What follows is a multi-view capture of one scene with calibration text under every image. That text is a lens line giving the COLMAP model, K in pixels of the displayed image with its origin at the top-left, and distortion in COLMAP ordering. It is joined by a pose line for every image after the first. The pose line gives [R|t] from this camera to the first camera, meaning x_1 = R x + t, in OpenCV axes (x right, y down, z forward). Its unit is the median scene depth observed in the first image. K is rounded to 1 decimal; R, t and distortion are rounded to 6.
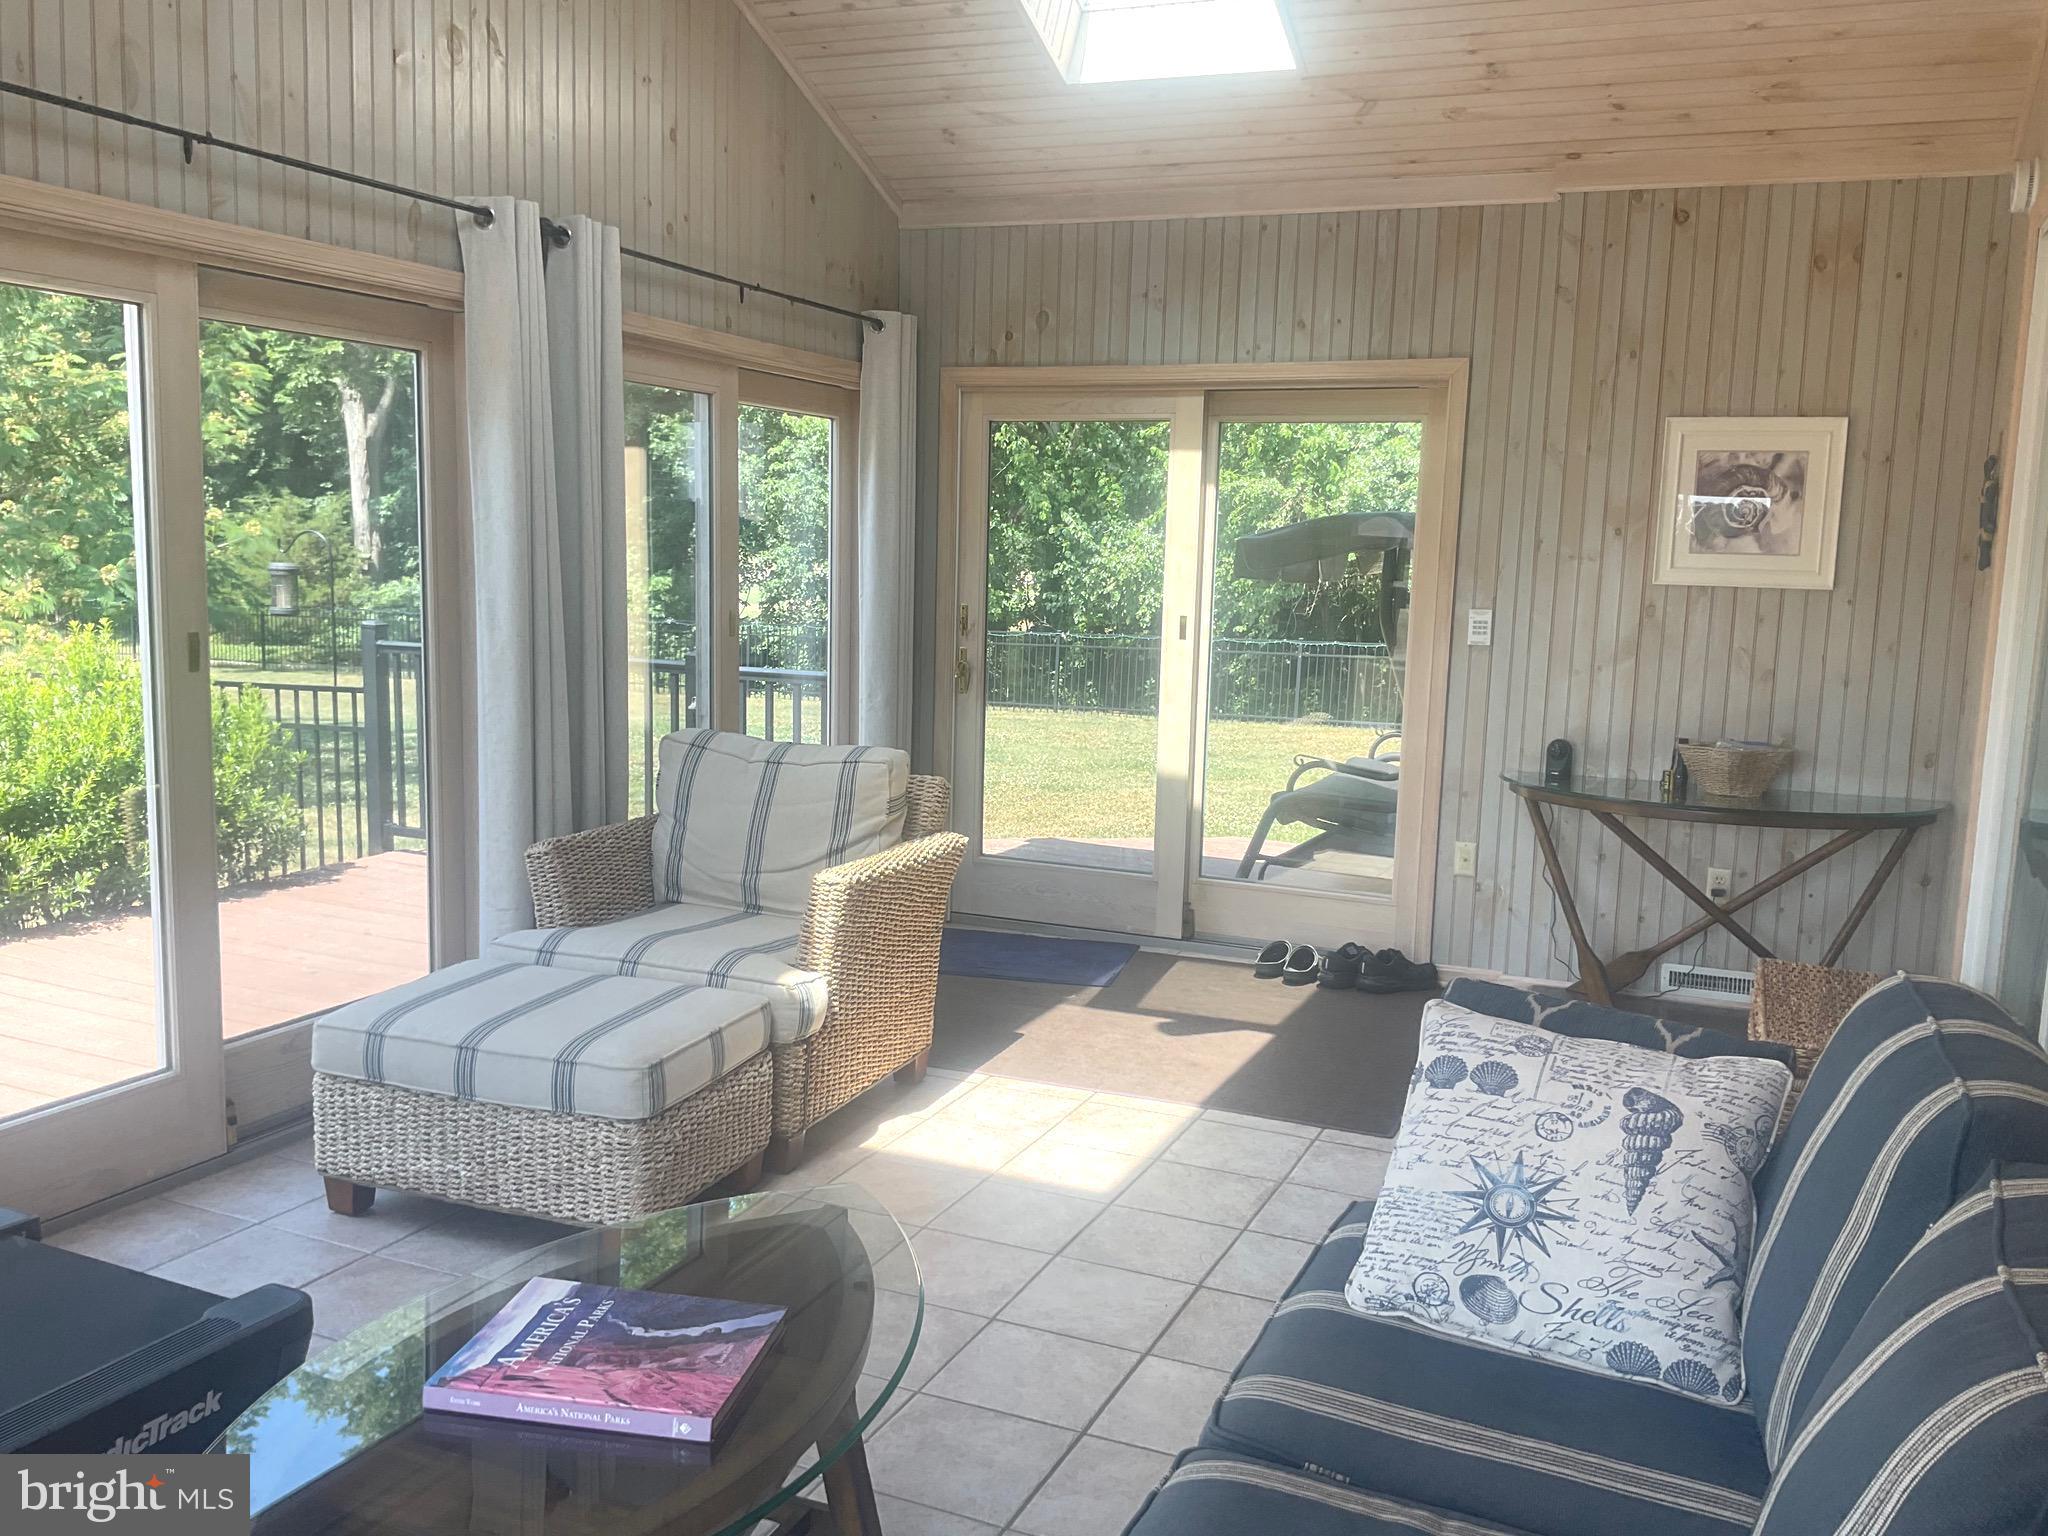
lens RADIAL K [[1691.3, 0, 1033.5], [0, 1691.3, 775.3], [0, 0, 1]] dist [0.111074, -0.213896]
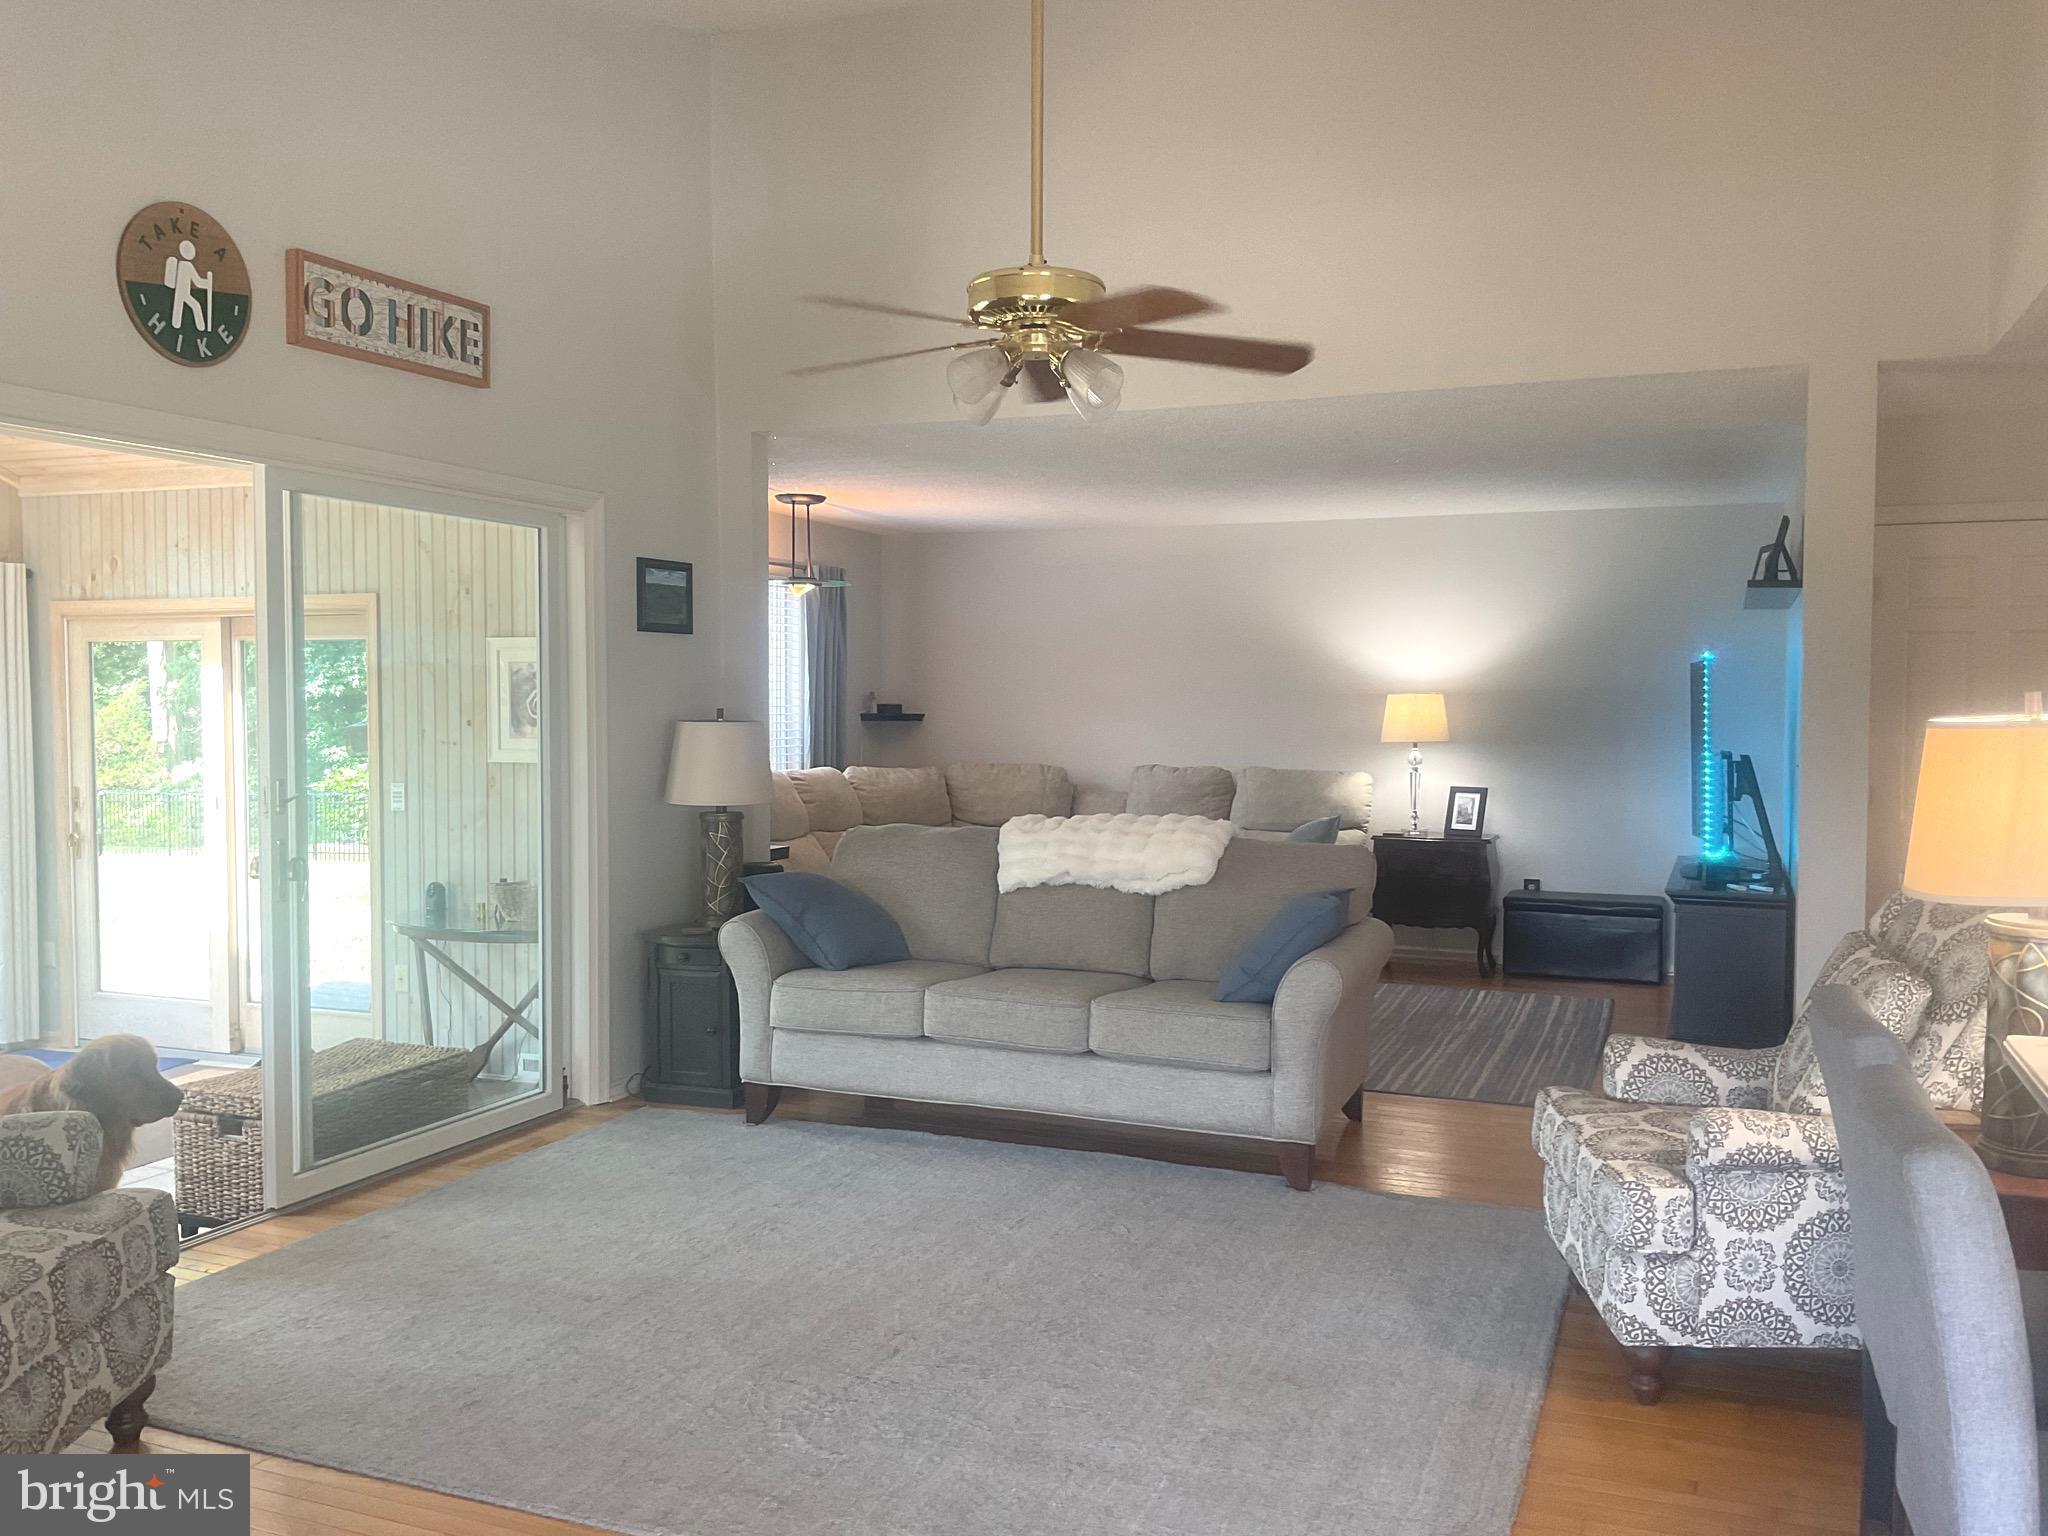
lens RADIAL K [[1691.3, 0, 1033.5], [0, 1691.3, 775.3], [0, 0, 1]] dist [0.111074, -0.213896]
pose [[0.999051, -0.029224, 0.032310, 0.653542], [0.032049, 0.995363, -0.090699, 0.027679], [-0.029509, 0.091648, 0.995354, -0.283729]]
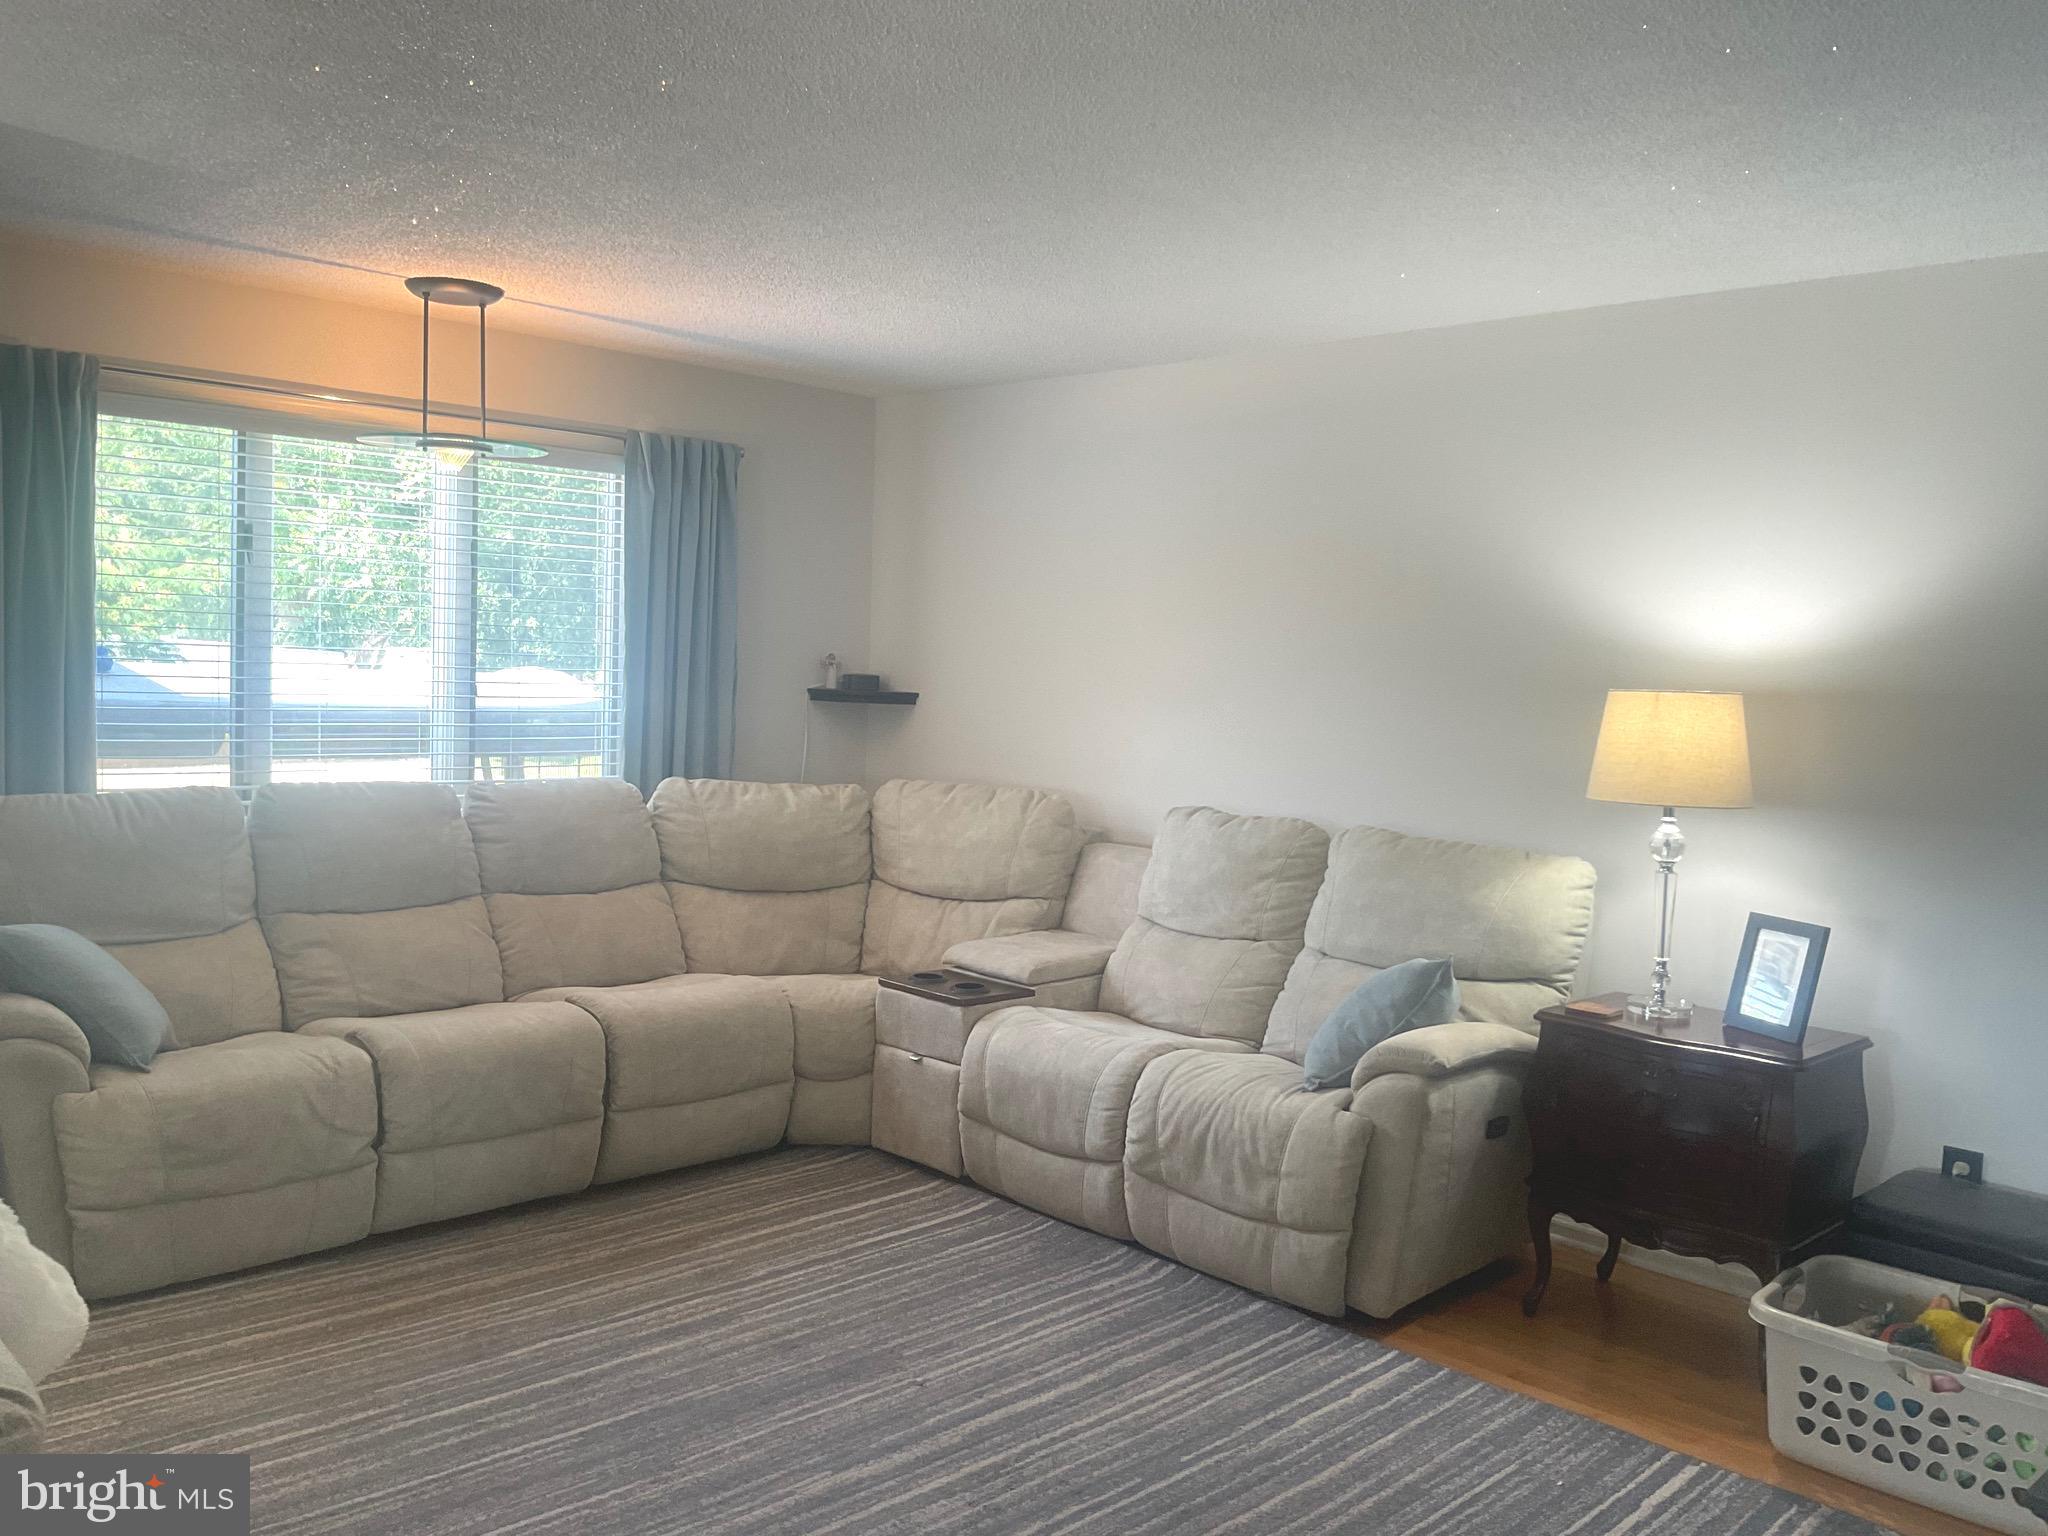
lens RADIAL K [[1691.4, 0, 1024.0], [0, 1691.4, 768.0], [0, 0, 1]] dist [0.028508, -0.000007]
pose [[0.936067, 0.028734, -0.350646, 1.039240], [-0.058534, 0.995488, -0.074682, -0.077856], [0.346918, 0.090432, 0.933525, 0.507008]]
